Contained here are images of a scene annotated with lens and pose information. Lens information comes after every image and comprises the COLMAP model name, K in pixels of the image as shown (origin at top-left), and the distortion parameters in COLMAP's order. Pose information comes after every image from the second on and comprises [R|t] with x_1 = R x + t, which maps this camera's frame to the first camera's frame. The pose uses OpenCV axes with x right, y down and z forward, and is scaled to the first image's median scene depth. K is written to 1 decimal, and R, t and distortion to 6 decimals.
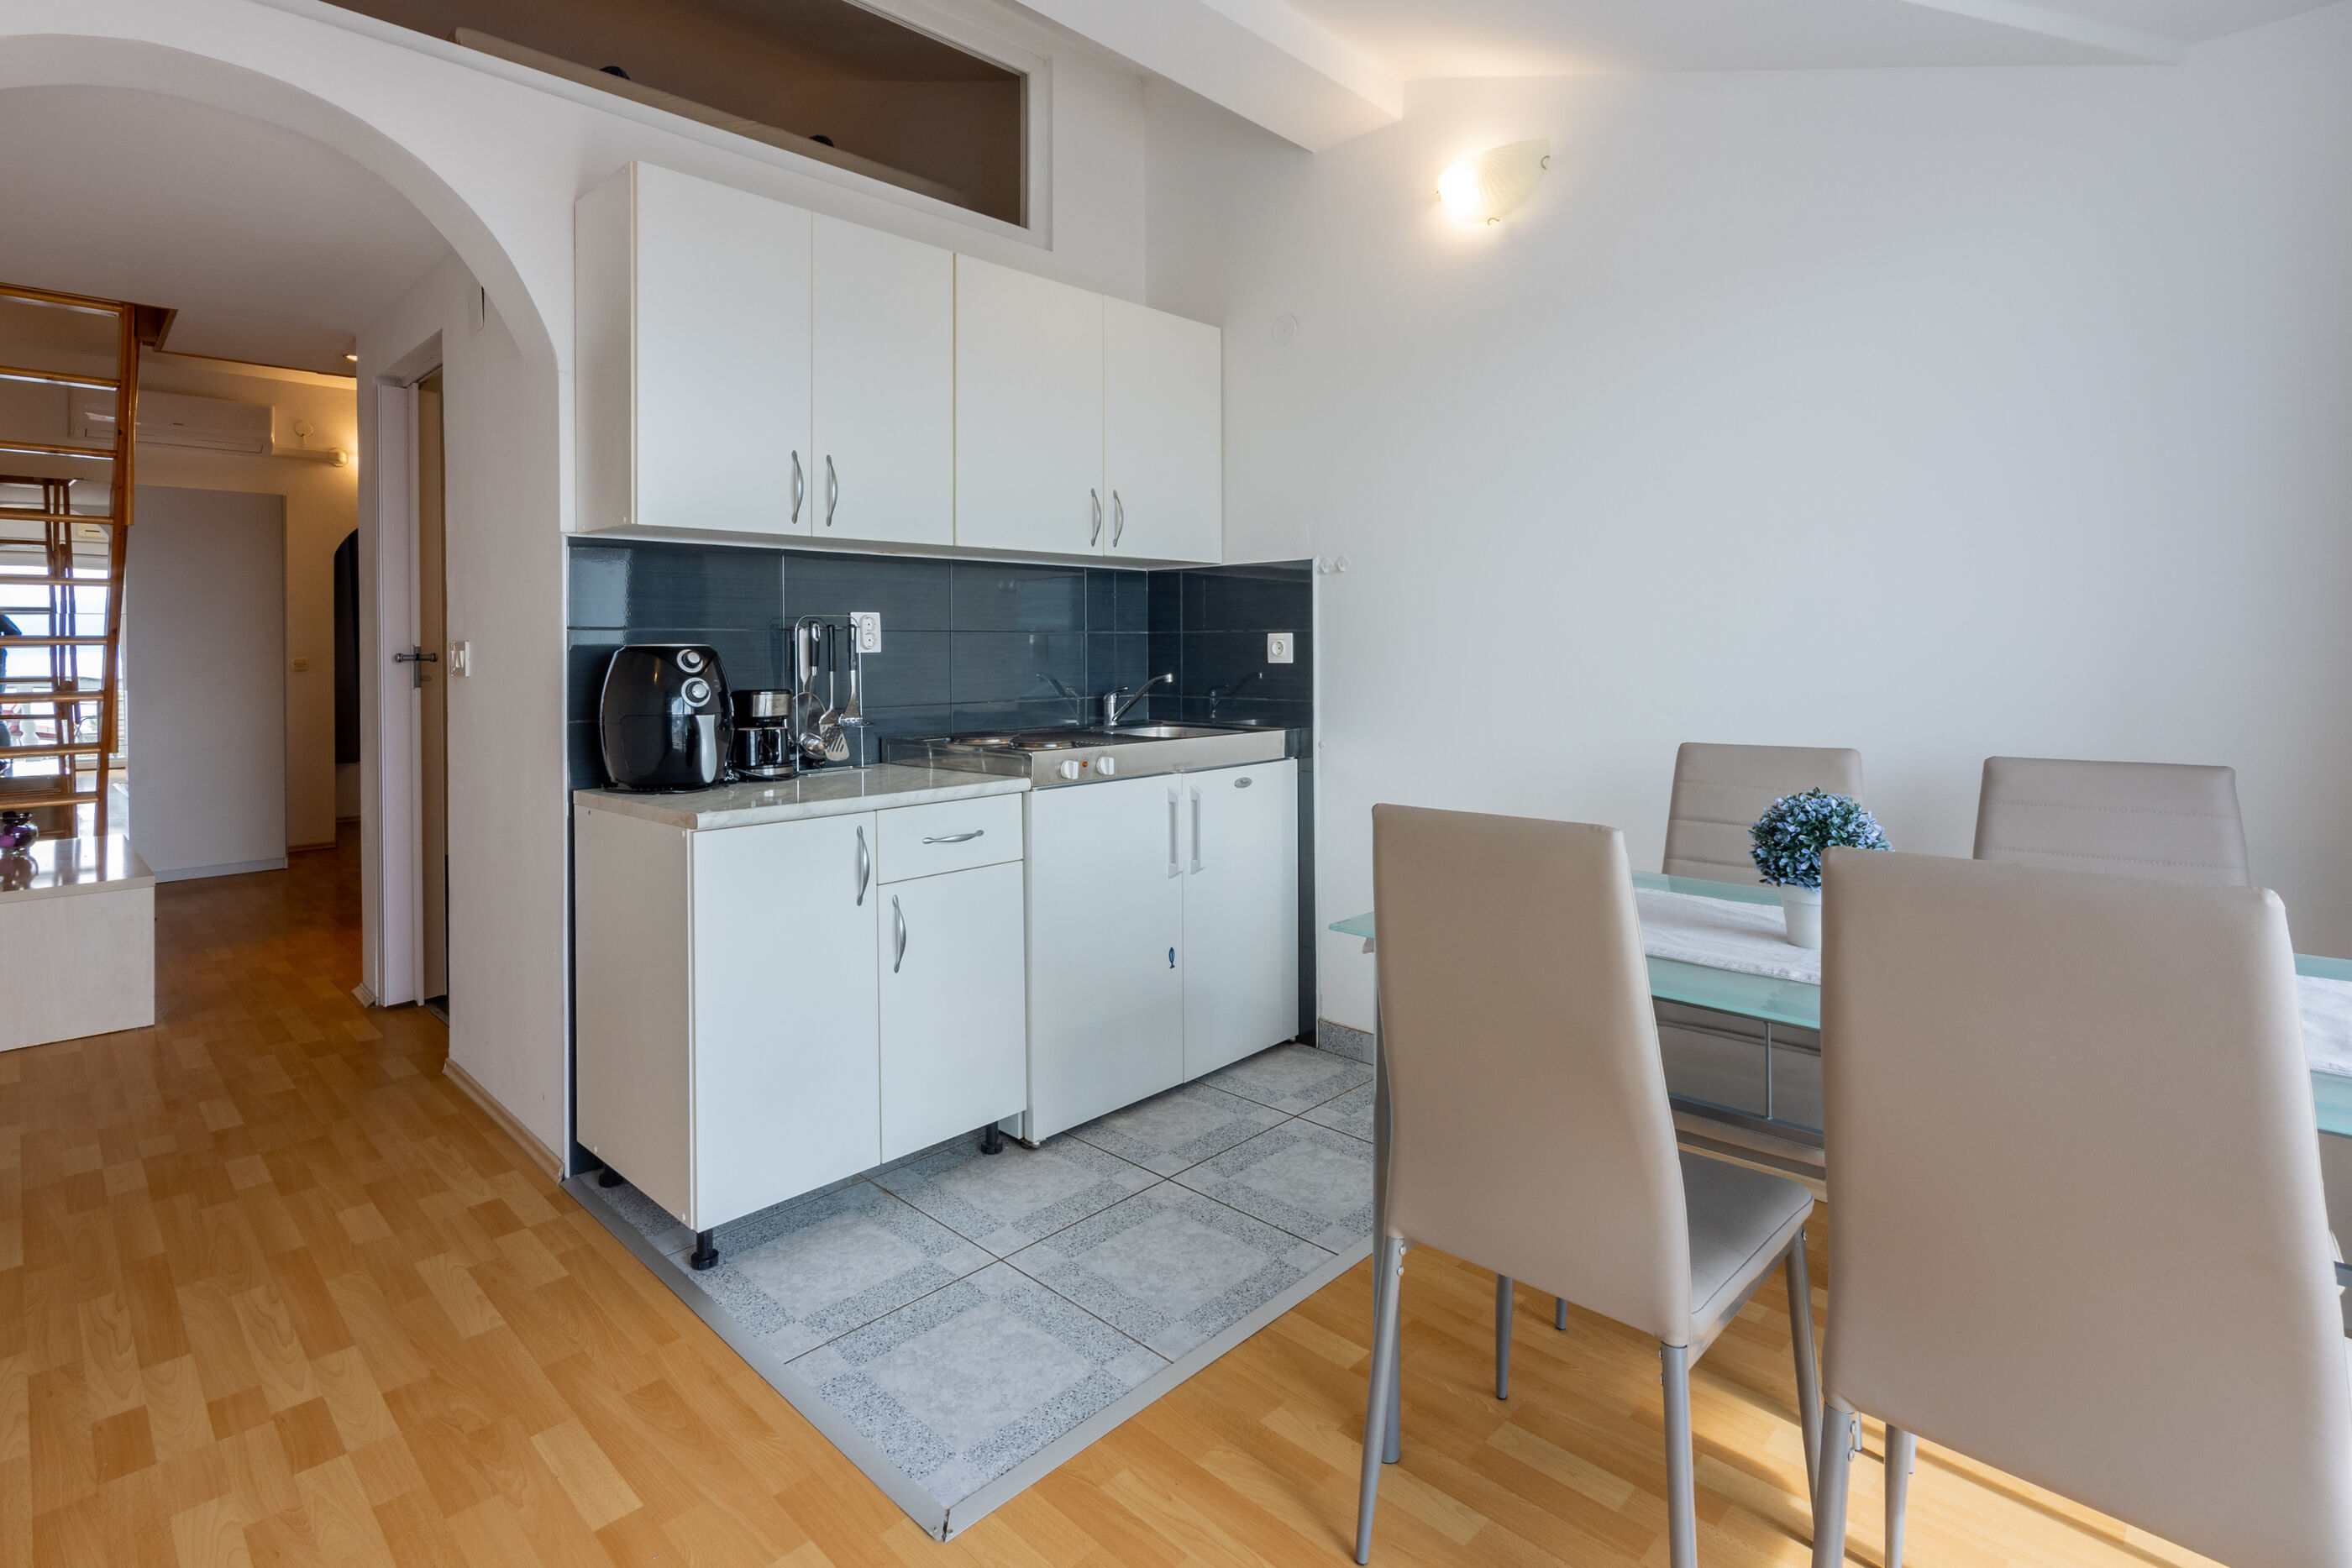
lens RADIAL K [[1123.2, 0, 1127.1], [0, 1123.2, 659.7], [0, 0, 1]] dist [0.001334, 0.003936]
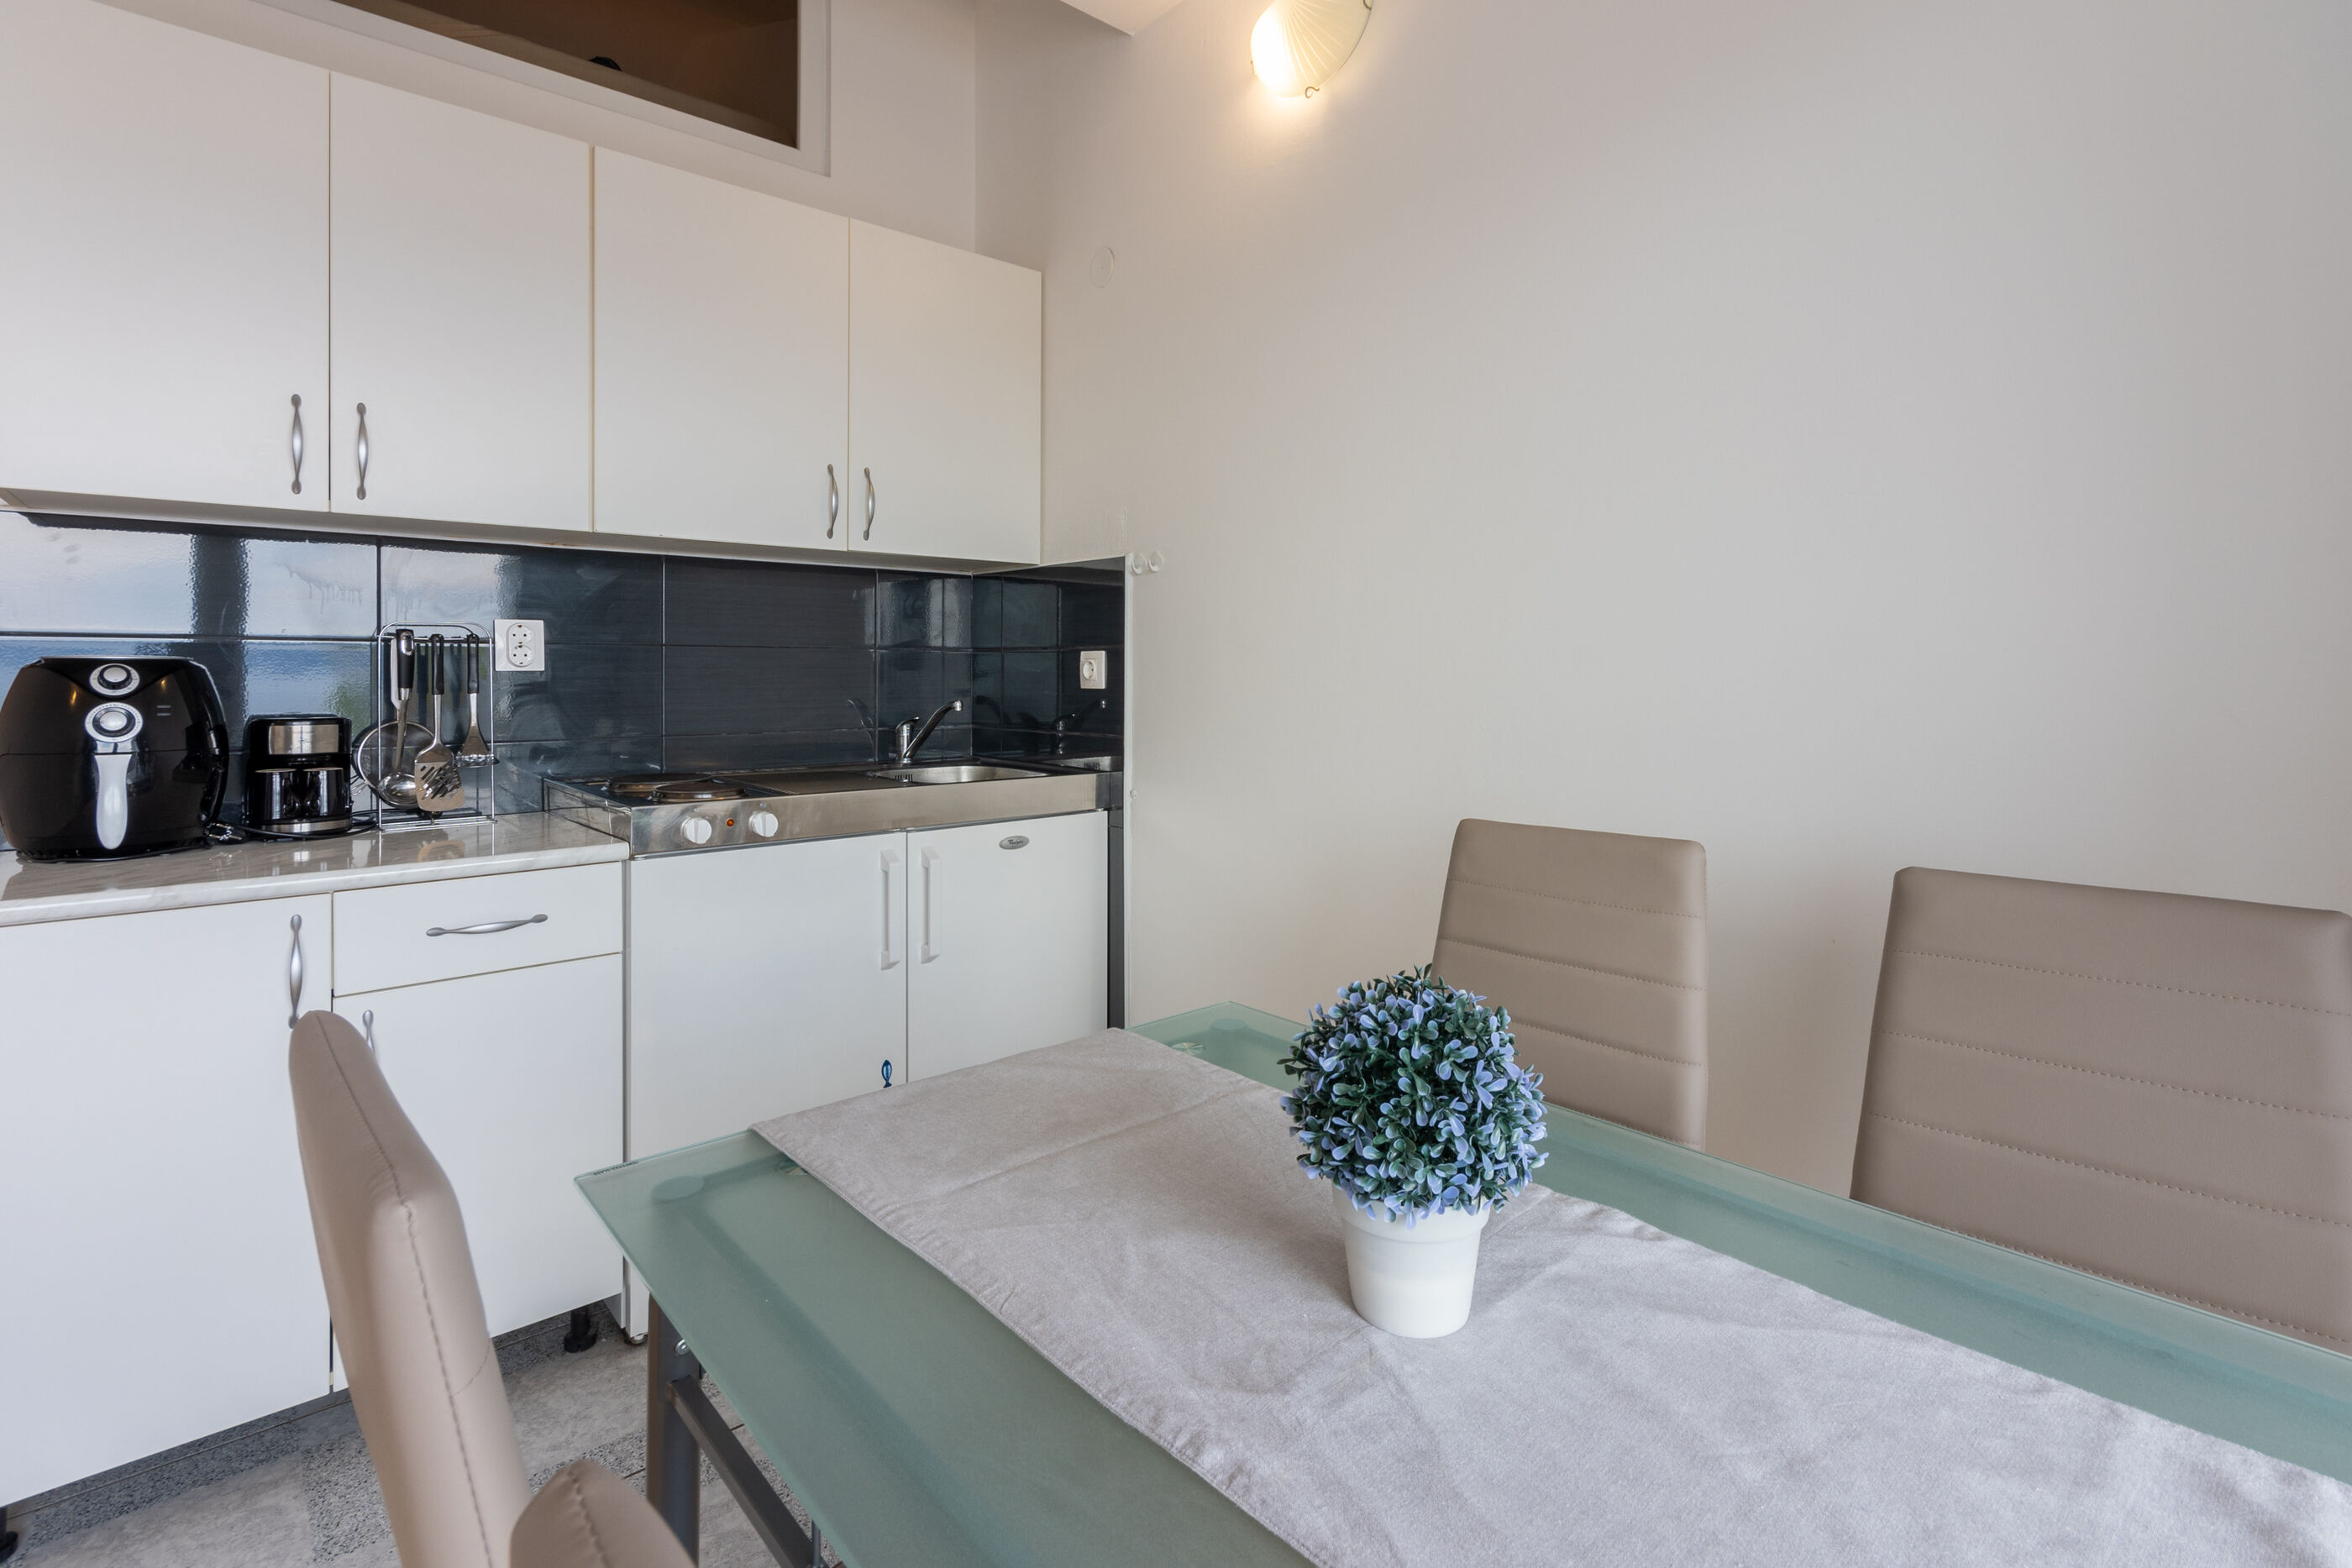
lens RADIAL K [[1123.2, 0, 1157.8], [0, 1123.2, 675.5], [0, 0, 1]] dist [0.001334, 0.003936]
pose [[0.997643, 0.009044, -0.068018, 0.281380], [-0.009429, 0.999941, -0.005350, -0.003160], [0.067966, 0.005979, 0.997670, 0.264284]]
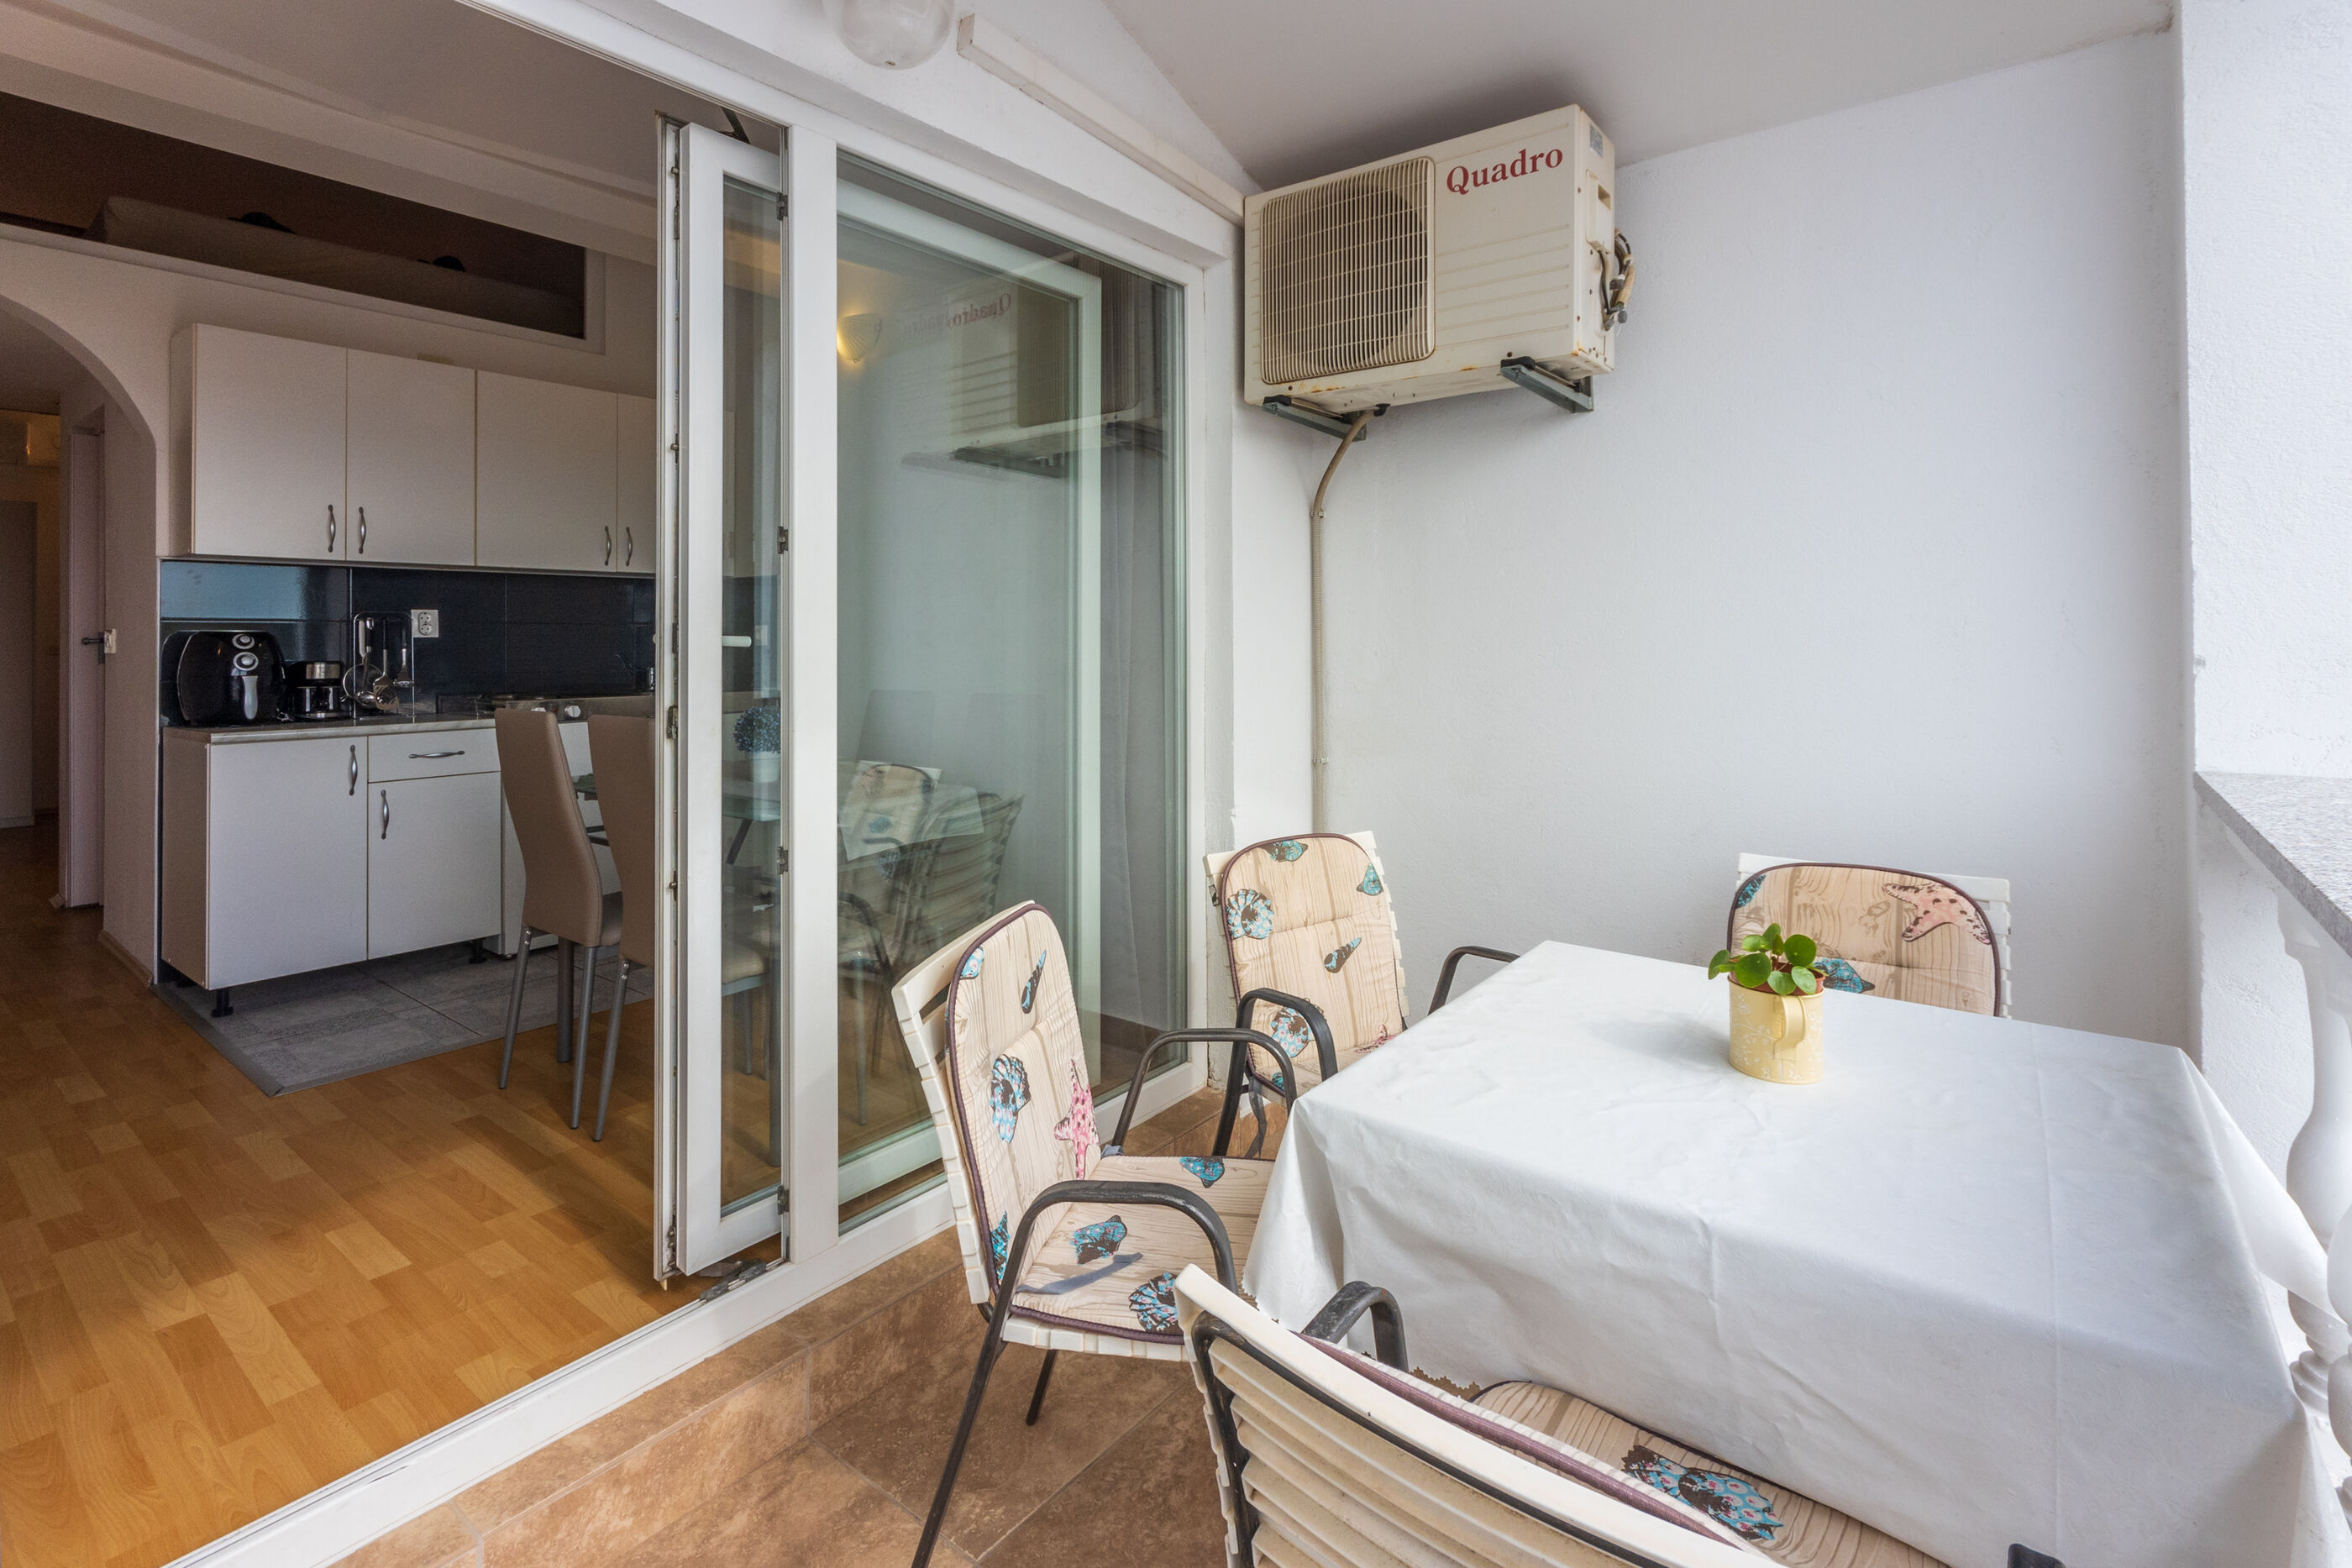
lens RADIAL K [[1123.2, 0, 1190.9], [0, 1123.2, 631.8], [0, 0, 1]] dist [0.001334, 0.003936]
pose [[0.990980, 0.004441, 0.133933, 0.584981], [-0.002265, 0.999863, -0.016397, 0.008826], [-0.133987, 0.015945, 0.990855, -0.600851]]
